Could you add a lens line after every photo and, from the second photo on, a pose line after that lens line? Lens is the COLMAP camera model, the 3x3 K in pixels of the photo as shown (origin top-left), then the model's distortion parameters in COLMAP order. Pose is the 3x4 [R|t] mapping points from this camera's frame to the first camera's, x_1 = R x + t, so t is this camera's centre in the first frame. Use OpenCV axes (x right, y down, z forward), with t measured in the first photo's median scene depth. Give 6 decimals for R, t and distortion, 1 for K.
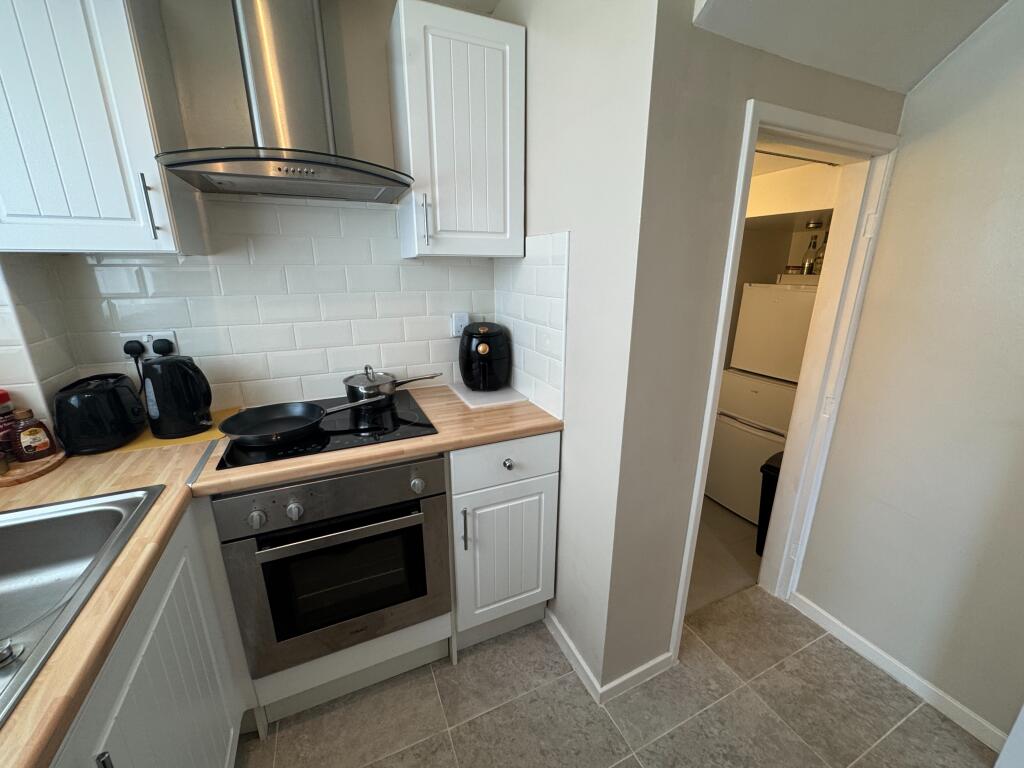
lens RADIAL K [[406.1, 0, 512.9], [0, 406.1, 383.3], [0, 0, 1]] dist [-0.007312, -0.000094]
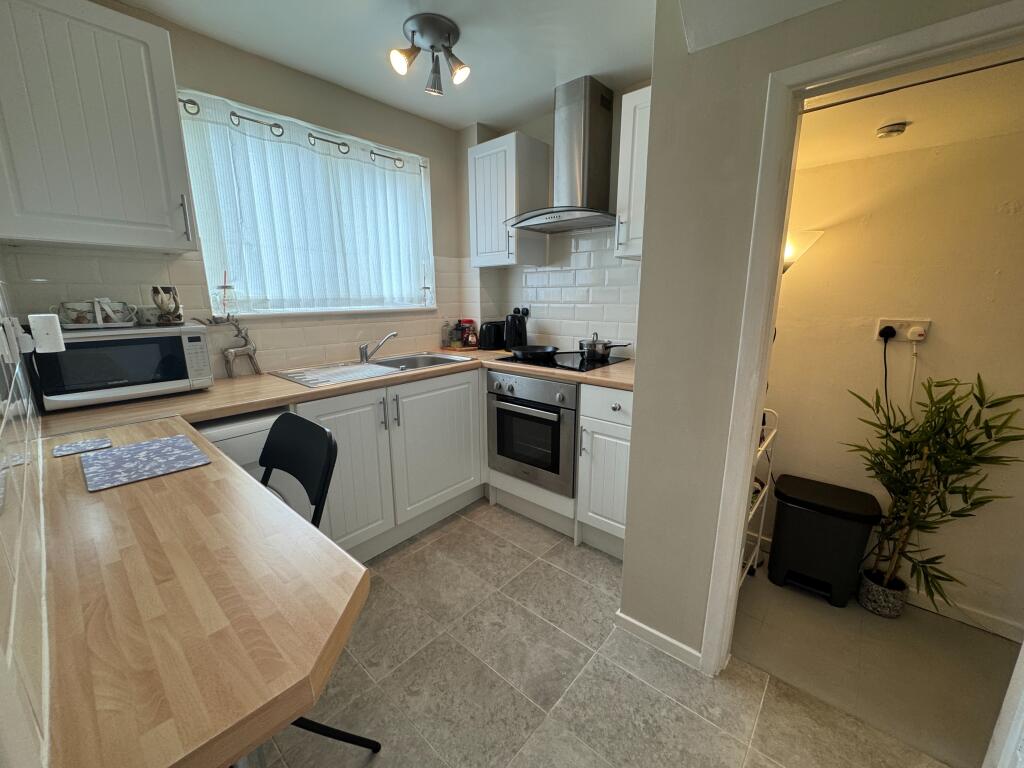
lens RADIAL K [[406.1, 0, 512.9], [0, 406.1, 383.3], [0, 0, 1]] dist [-0.007312, -0.000094]
pose [[0.413067, 0.191729, -0.890290, 1.037737], [-0.245159, 0.964910, 0.094053, 0.082754], [0.877082, 0.179412, 0.445576, 0.091994]]
